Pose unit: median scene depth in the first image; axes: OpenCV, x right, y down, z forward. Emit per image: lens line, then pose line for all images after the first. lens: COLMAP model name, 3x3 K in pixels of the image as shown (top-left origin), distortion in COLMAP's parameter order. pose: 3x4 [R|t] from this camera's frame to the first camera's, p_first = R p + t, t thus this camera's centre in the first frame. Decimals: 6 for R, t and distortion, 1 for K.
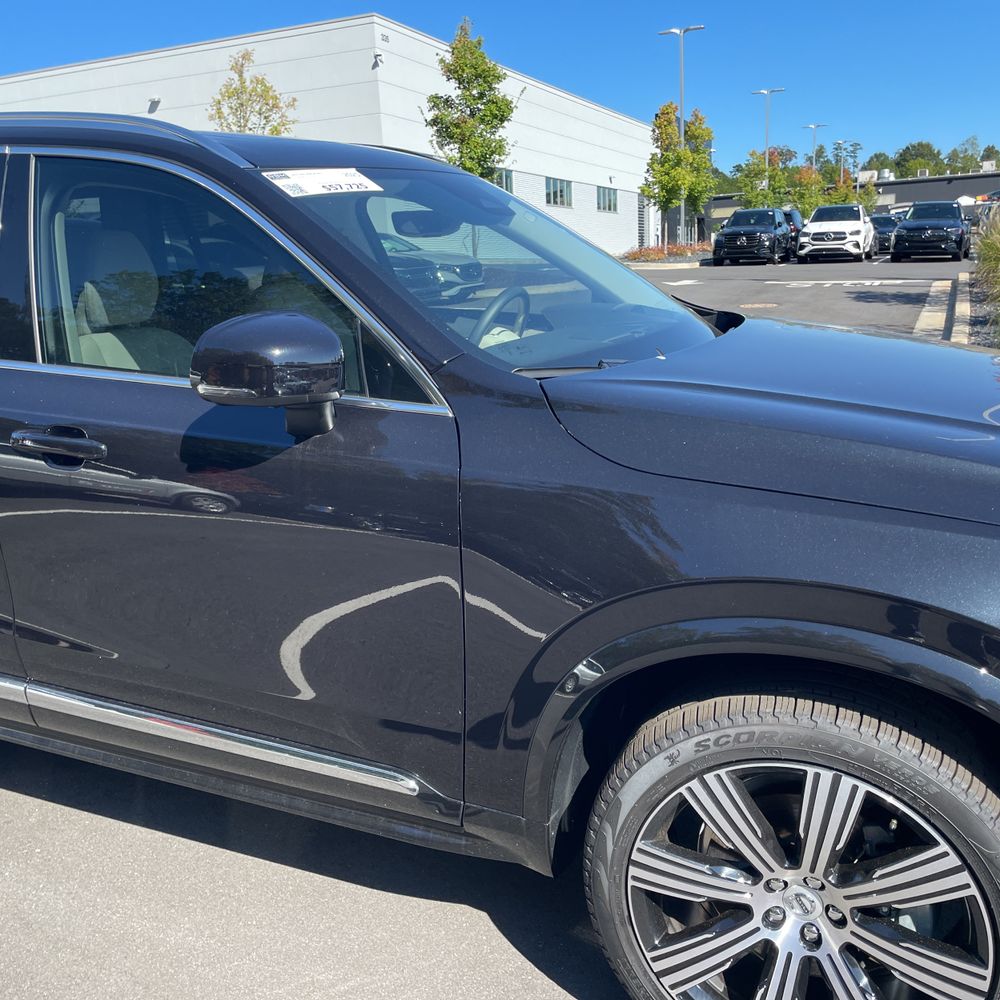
lens RADIAL K [[1033.7, 0, 507.6], [0, 1033.7, 513.1], [0, 0, 1]] dist [0.035169, 0.000000]
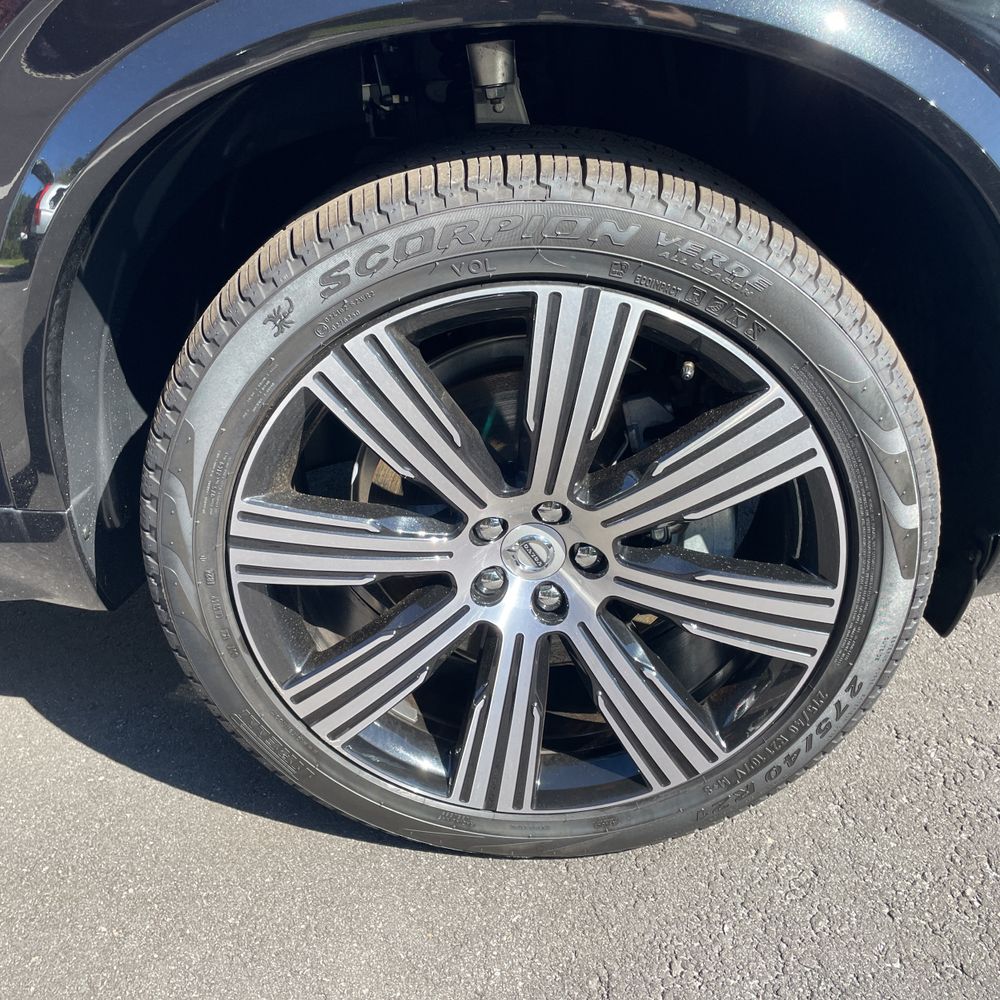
lens RADIAL K [[1033.7, 0, 495.4], [0, 1033.7, 500.0], [0, 0, 1]] dist [0.035169, 0.000000]
pose [[0.932772, -0.157794, 0.324094, 0.077354], [0.090398, 0.972765, 0.213442, 0.217685], [-0.348947, -0.169795, 0.921632, 0.470321]]
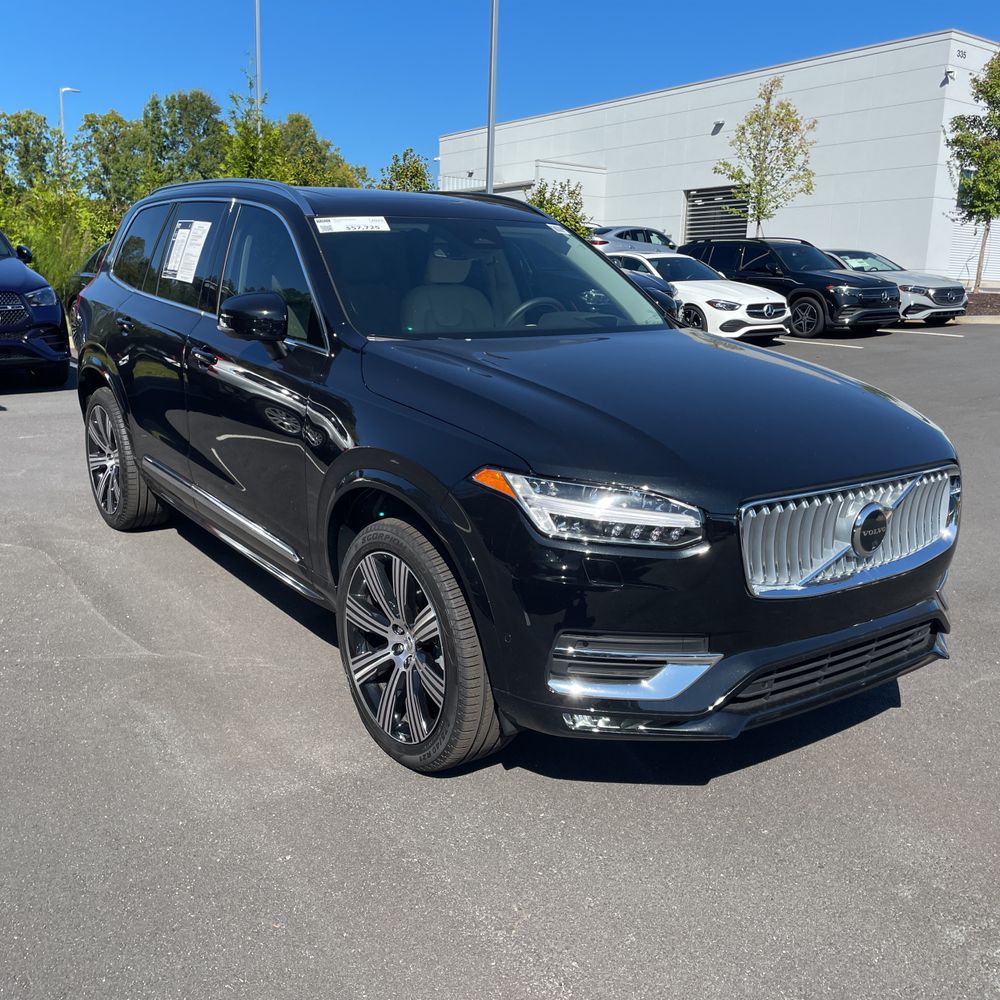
lens RADIAL K [[1033.7, 0, 524.8], [0, 1033.7, 500.9], [0, 0, 1]] dist [0.035169, 0.000000]
pose [[0.868351, 0.164243, -0.467965, 1.226831], [-0.174472, 0.984422, 0.021758, 0.064501], [0.464249, 0.062753, 0.883479, -0.471391]]
